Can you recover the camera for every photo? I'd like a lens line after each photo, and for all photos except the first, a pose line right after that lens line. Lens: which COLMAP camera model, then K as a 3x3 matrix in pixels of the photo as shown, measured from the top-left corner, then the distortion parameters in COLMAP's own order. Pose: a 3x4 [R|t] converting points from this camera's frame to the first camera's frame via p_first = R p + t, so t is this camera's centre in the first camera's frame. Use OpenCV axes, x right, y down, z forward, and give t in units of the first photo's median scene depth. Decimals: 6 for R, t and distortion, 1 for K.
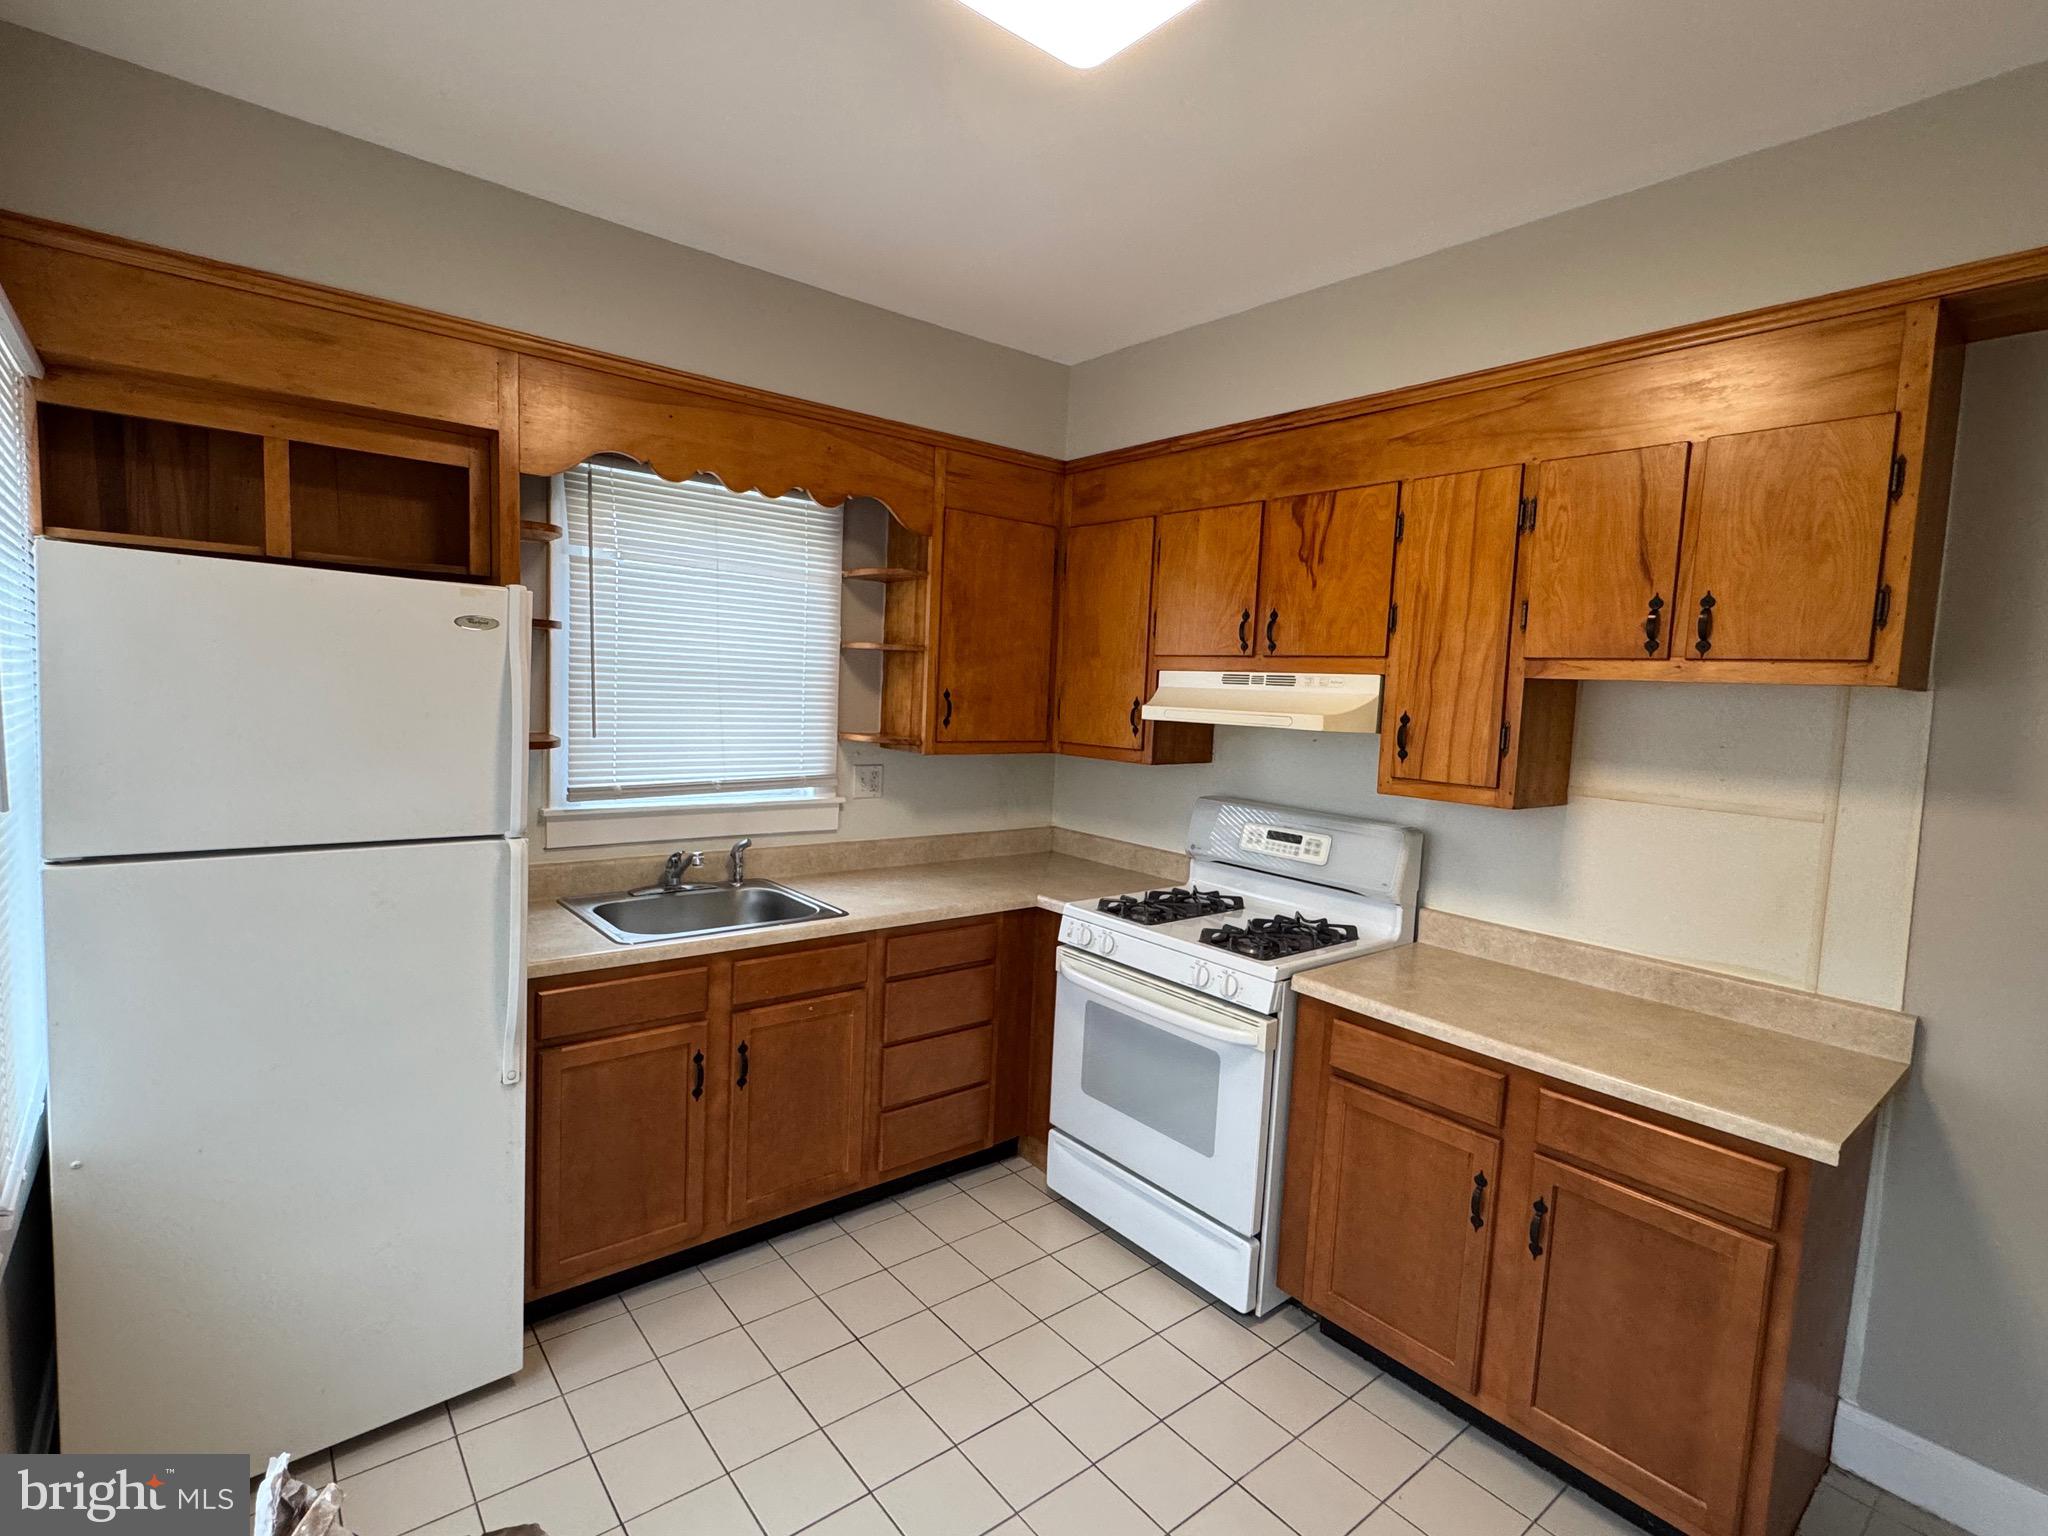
lens RADIAL K [[972.4, 0, 995.8], [0, 972.4, 759.2], [0, 0, 1]] dist [0.000649, -0.000234]
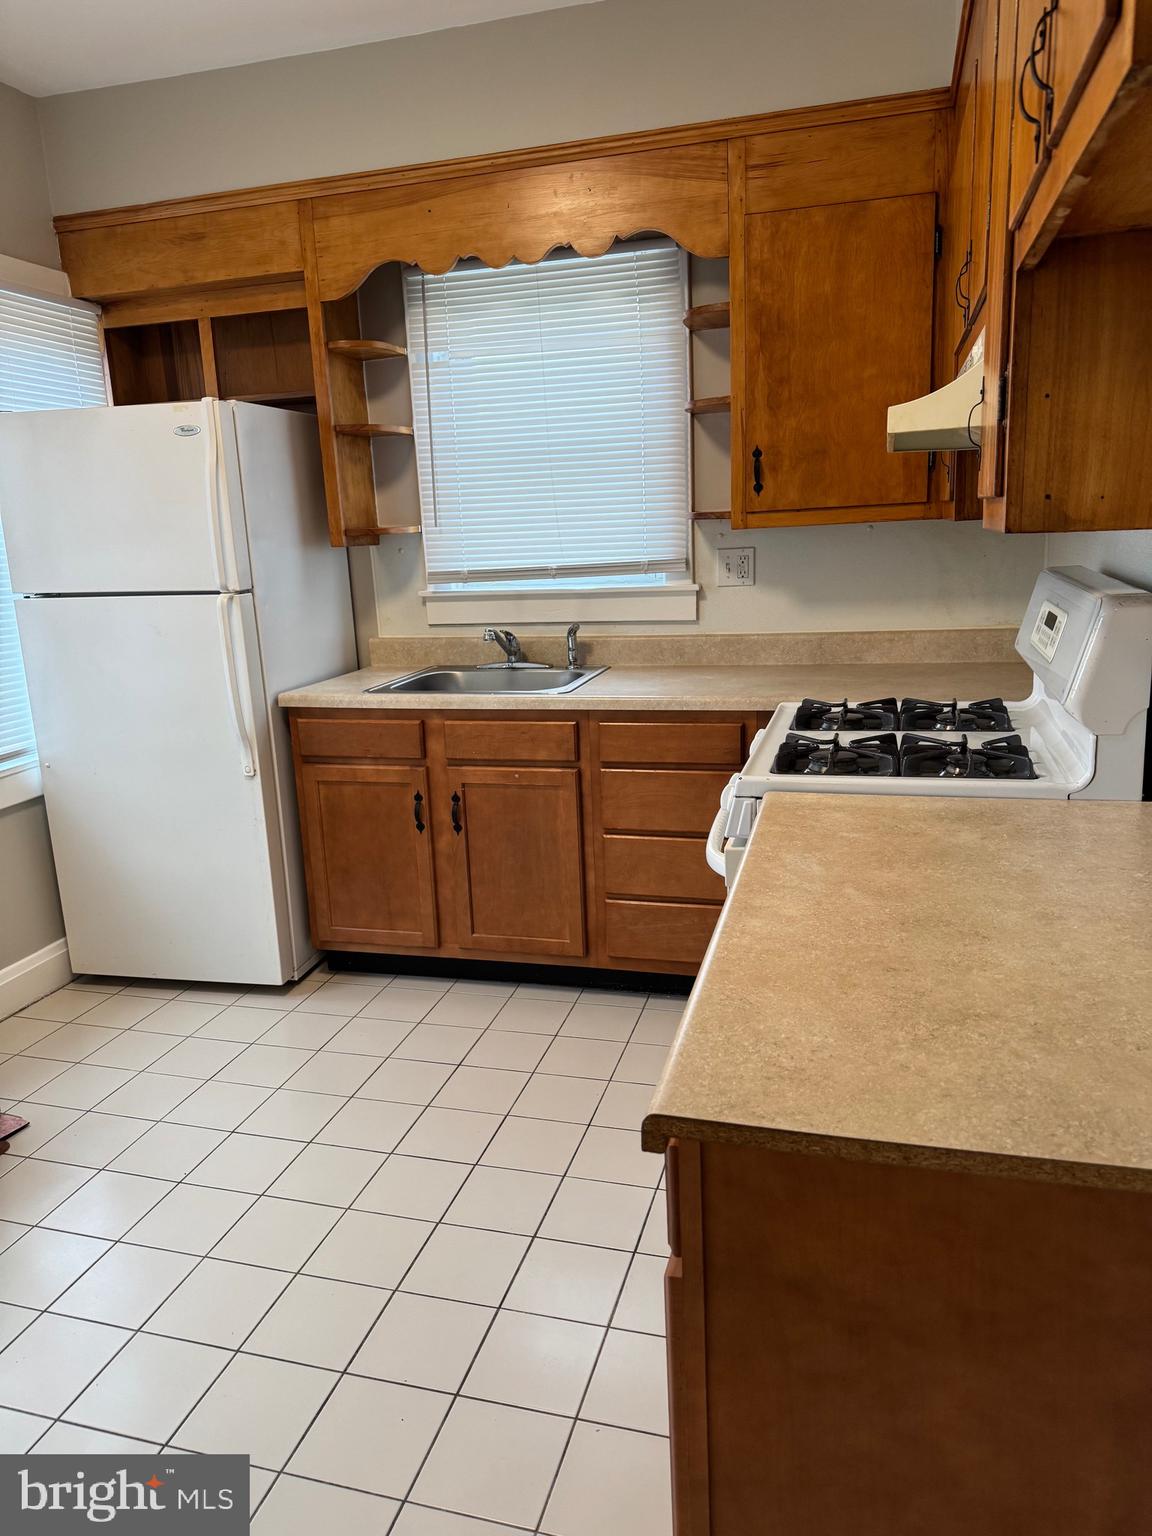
lens RADIAL K [[1103.0, 0, 550.5], [0, 1103.0, 763.8], [0, 0, 1]] dist [0.154071, -0.275334]
pose [[0.570713, 0.110197, -0.813722, 0.706133], [0.005735, 0.990395, 0.138145, 0.068356], [0.821130, -0.083508, 0.564599, 0.309822]]
